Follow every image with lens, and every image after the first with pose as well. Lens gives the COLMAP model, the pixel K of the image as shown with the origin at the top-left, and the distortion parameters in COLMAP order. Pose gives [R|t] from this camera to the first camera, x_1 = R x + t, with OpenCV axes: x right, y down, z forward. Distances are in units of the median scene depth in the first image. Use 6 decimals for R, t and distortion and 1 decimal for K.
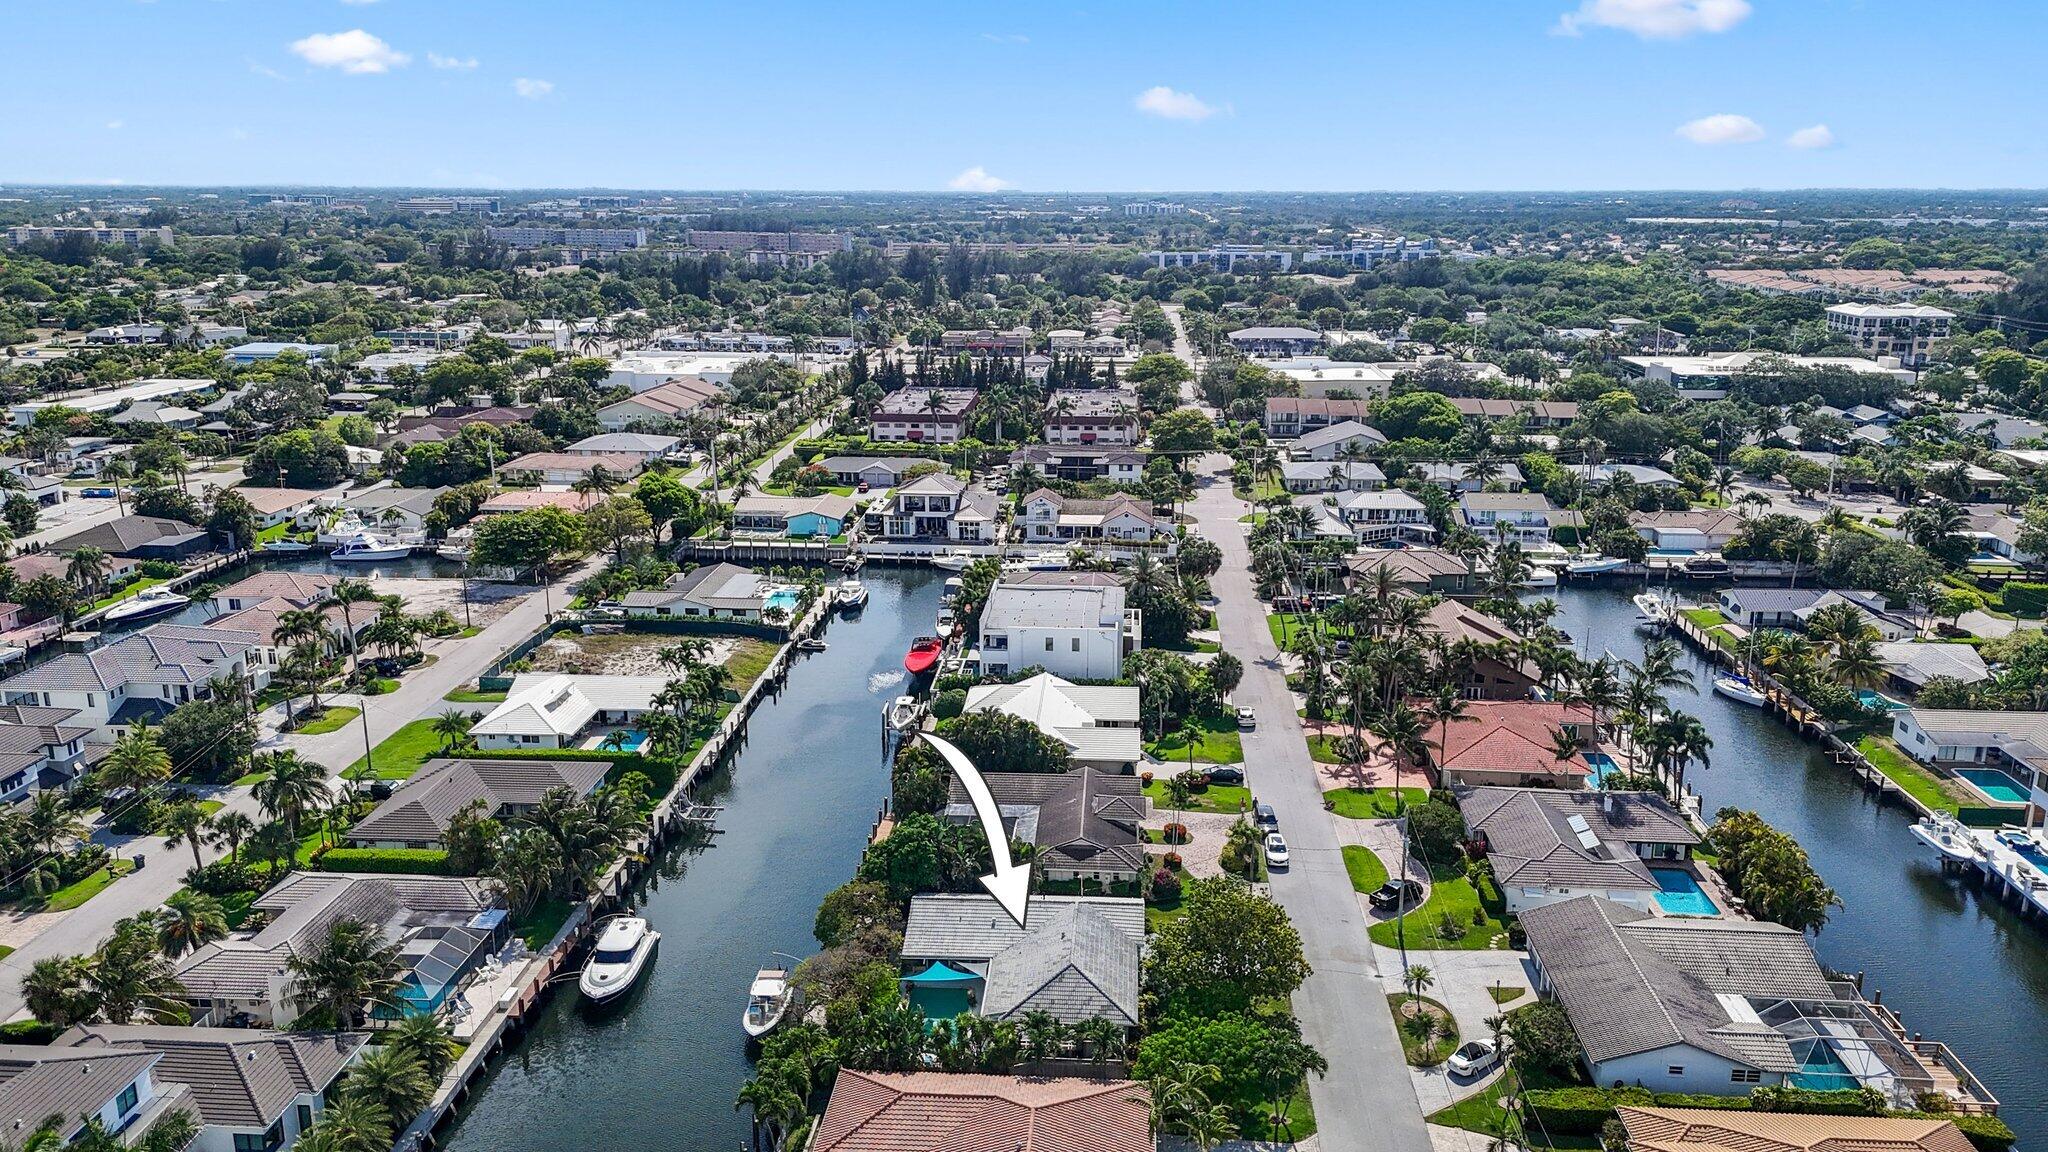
lens RADIAL K [[1541.5, 0, 1026.4], [0, 1541.5, 578.4], [0, 0, 1]] dist [0.042607, 0.000861]
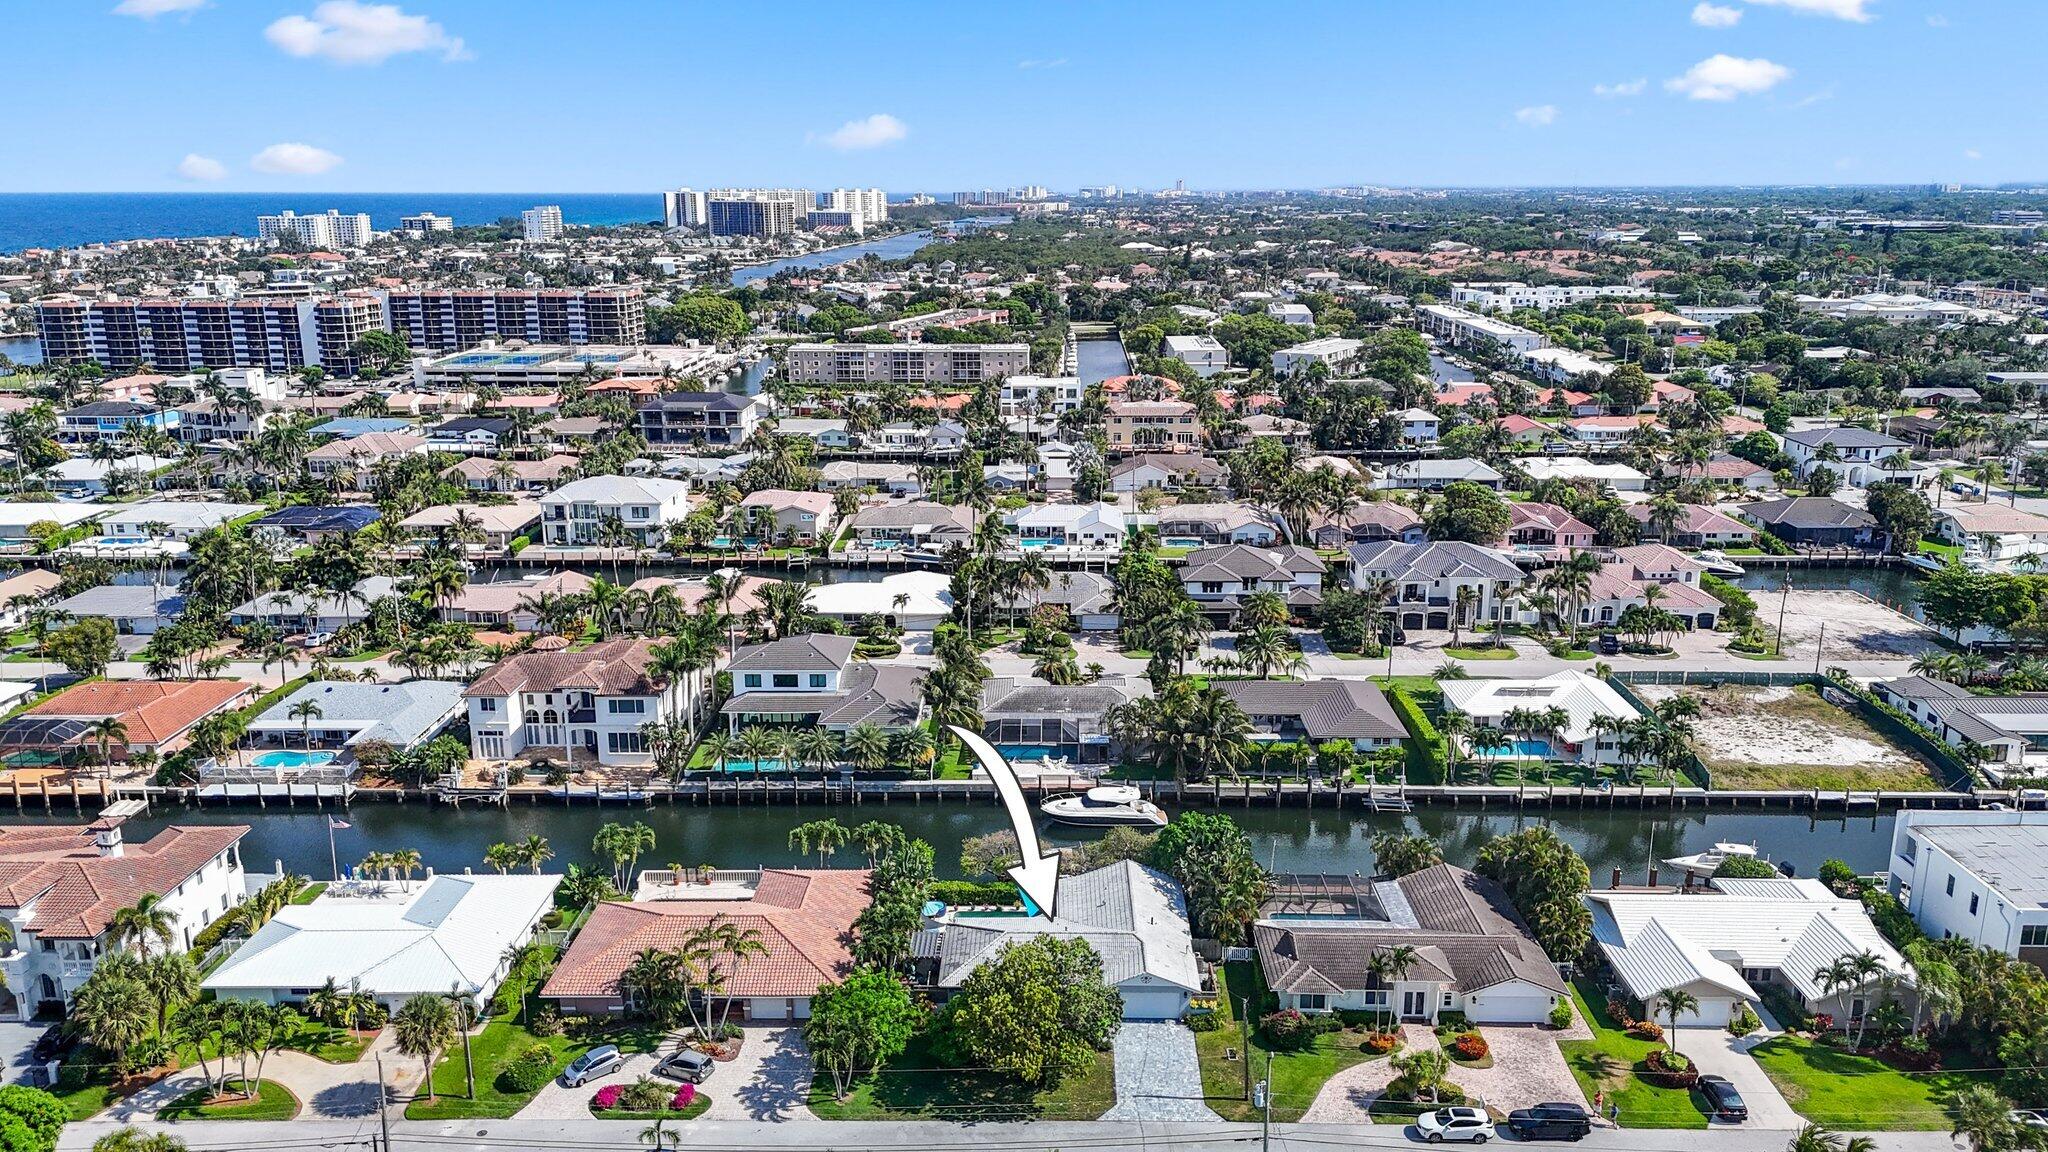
lens RADIAL K [[1541.5, 0, 1027.2], [0, 1541.5, 574.5], [0, 0, 1]] dist [0.042607, 0.000861]
pose [[0.057696, 0.250263, -0.966457, 0.604994], [-0.247582, 0.941416, 0.228998, -0.138343], [0.967148, 0.226065, 0.116277, 0.514795]]
